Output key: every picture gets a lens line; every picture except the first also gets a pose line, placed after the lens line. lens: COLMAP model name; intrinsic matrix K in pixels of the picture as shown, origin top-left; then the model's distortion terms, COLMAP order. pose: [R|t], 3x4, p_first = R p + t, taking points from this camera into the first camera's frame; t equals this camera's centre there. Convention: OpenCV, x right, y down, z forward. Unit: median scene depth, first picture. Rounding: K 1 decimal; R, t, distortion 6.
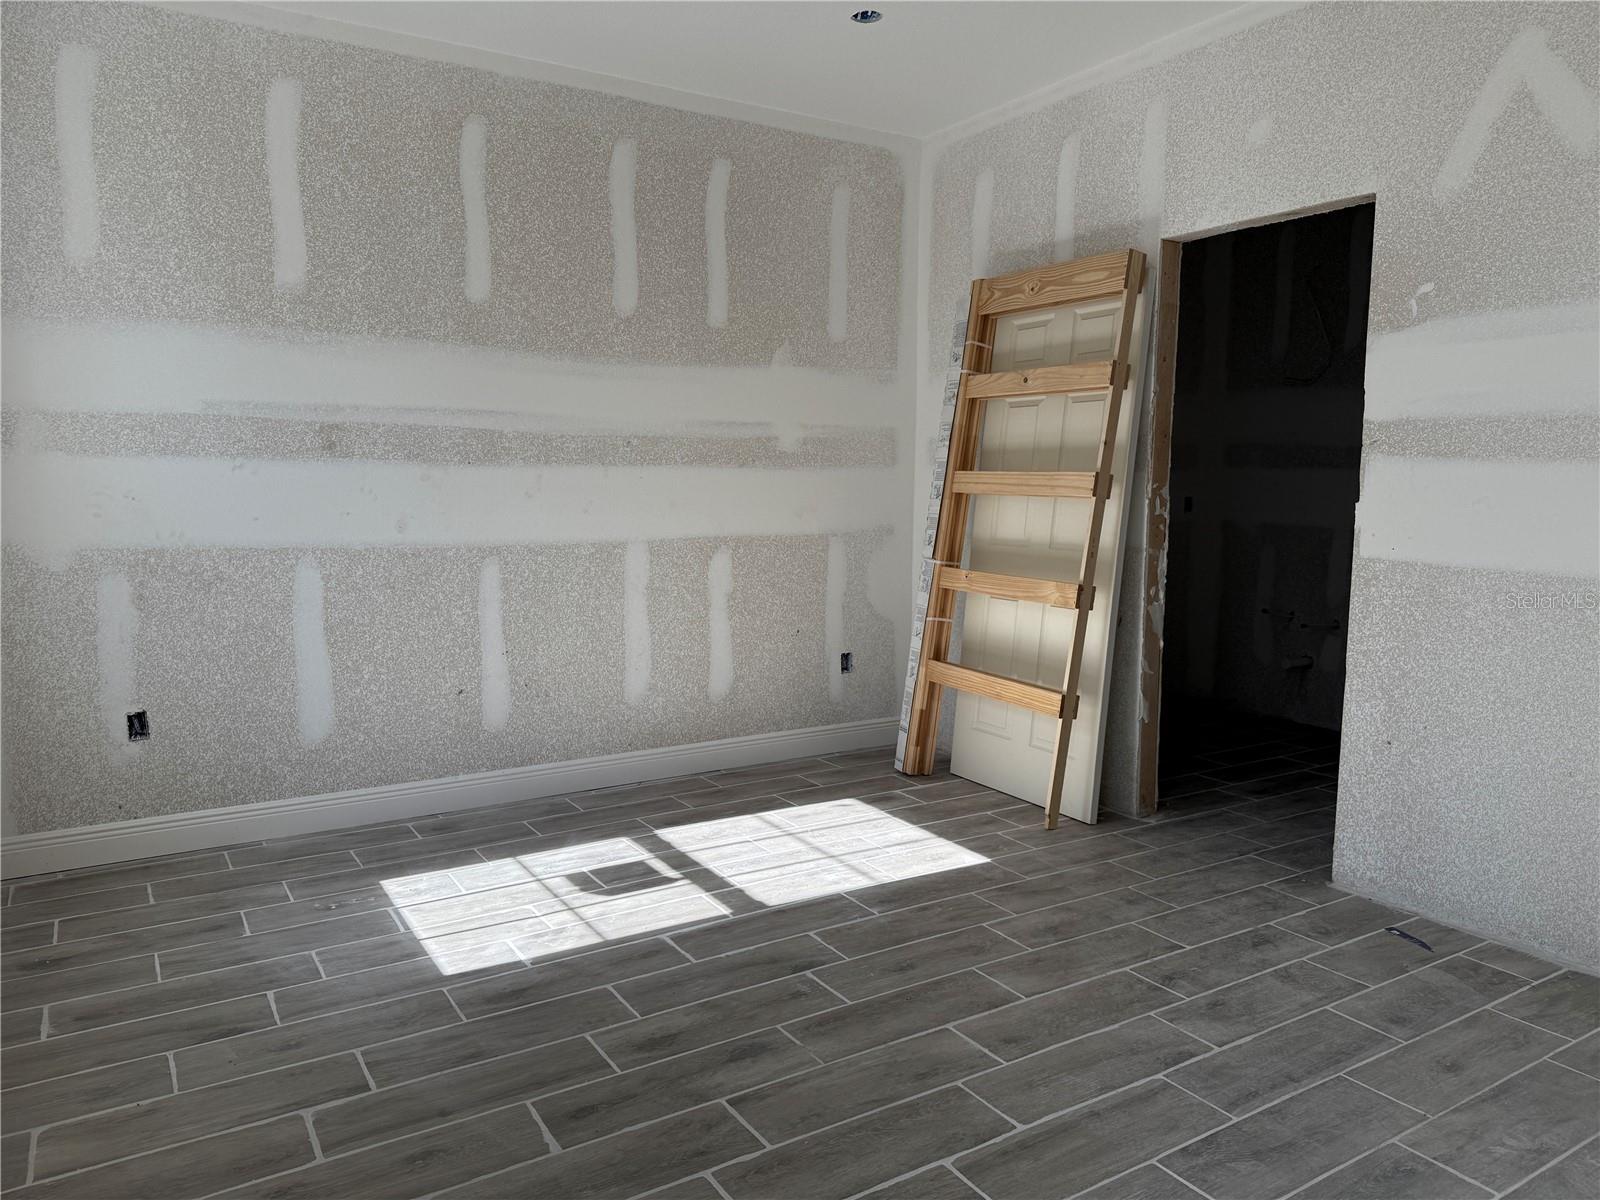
lens RADIAL K [[1115.1, 0, 798.7], [0, 1115.1, 605.9], [0, 0, 1]] dist [0.127082, -0.201248]
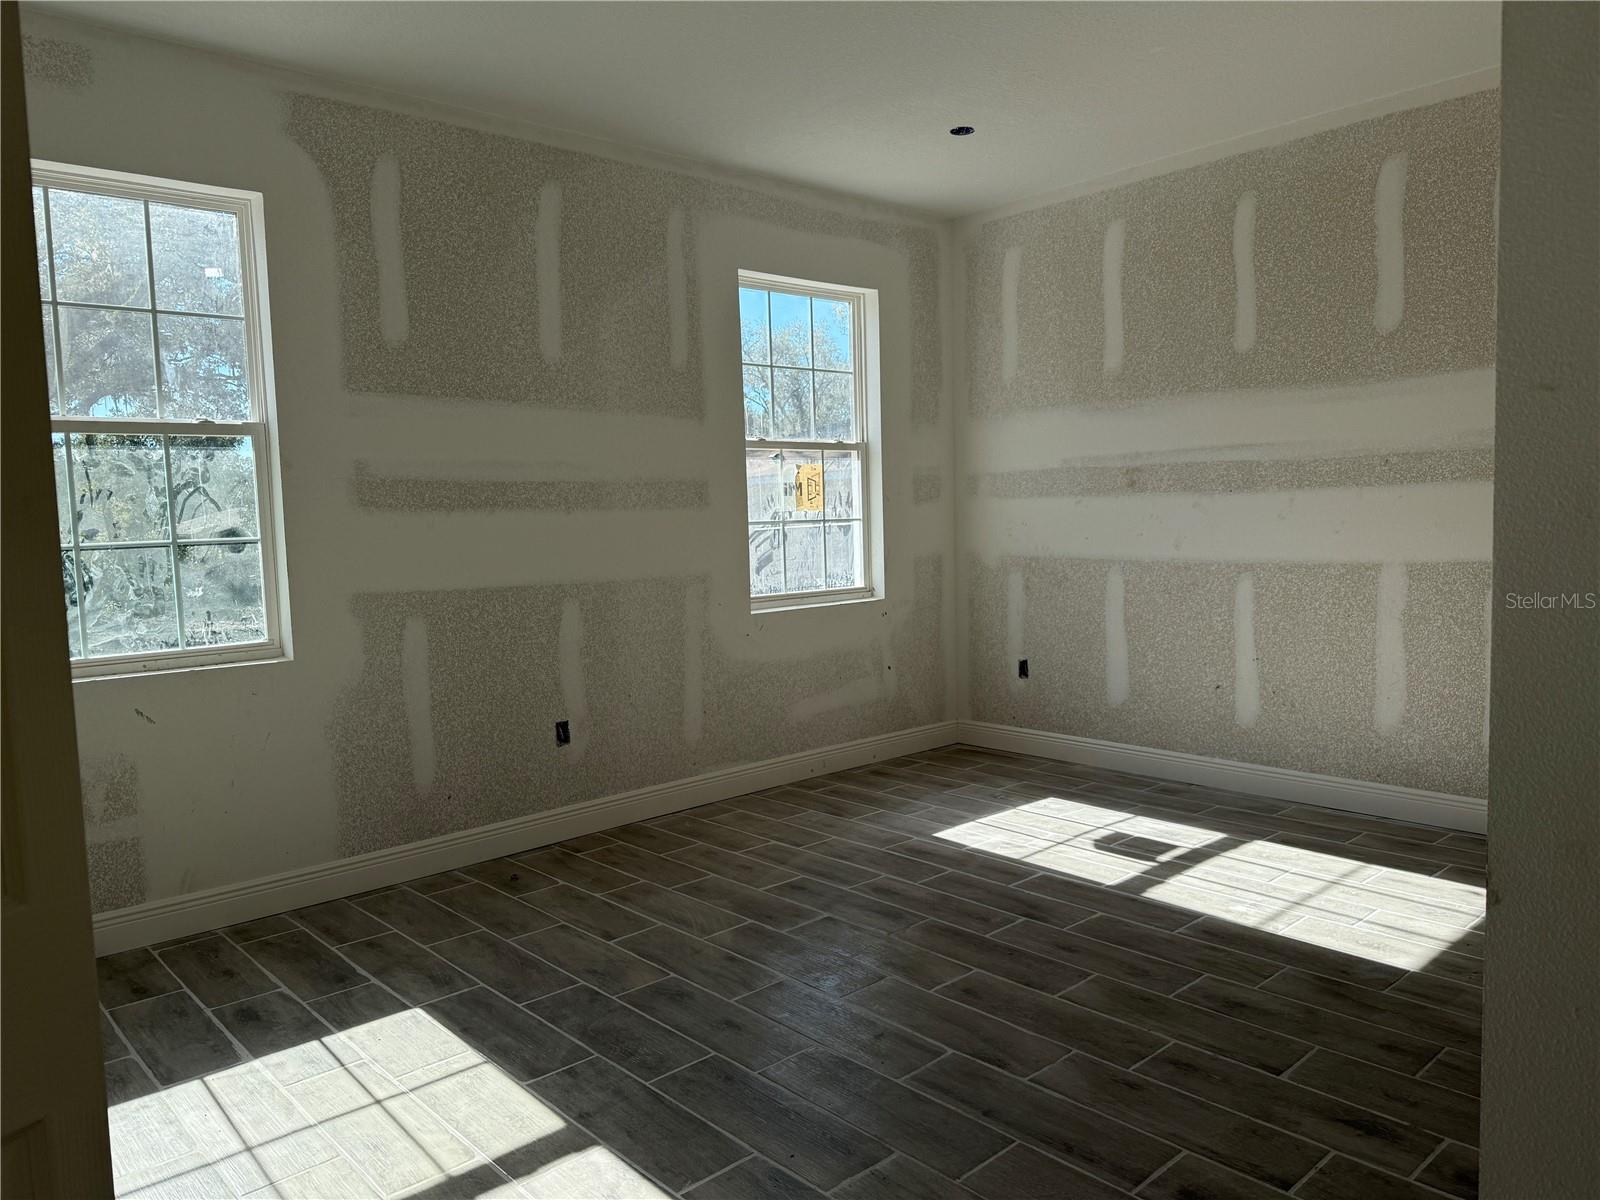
lens RADIAL K [[1115.1, 0, 798.7], [0, 1115.1, 605.9], [0, 0, 1]] dist [0.127082, -0.201248]
pose [[0.174168, 0.071062, -0.982148, 0.853460], [-0.081971, 0.994977, 0.057454, -0.043186], [0.981298, 0.070501, 0.179118, 0.396449]]
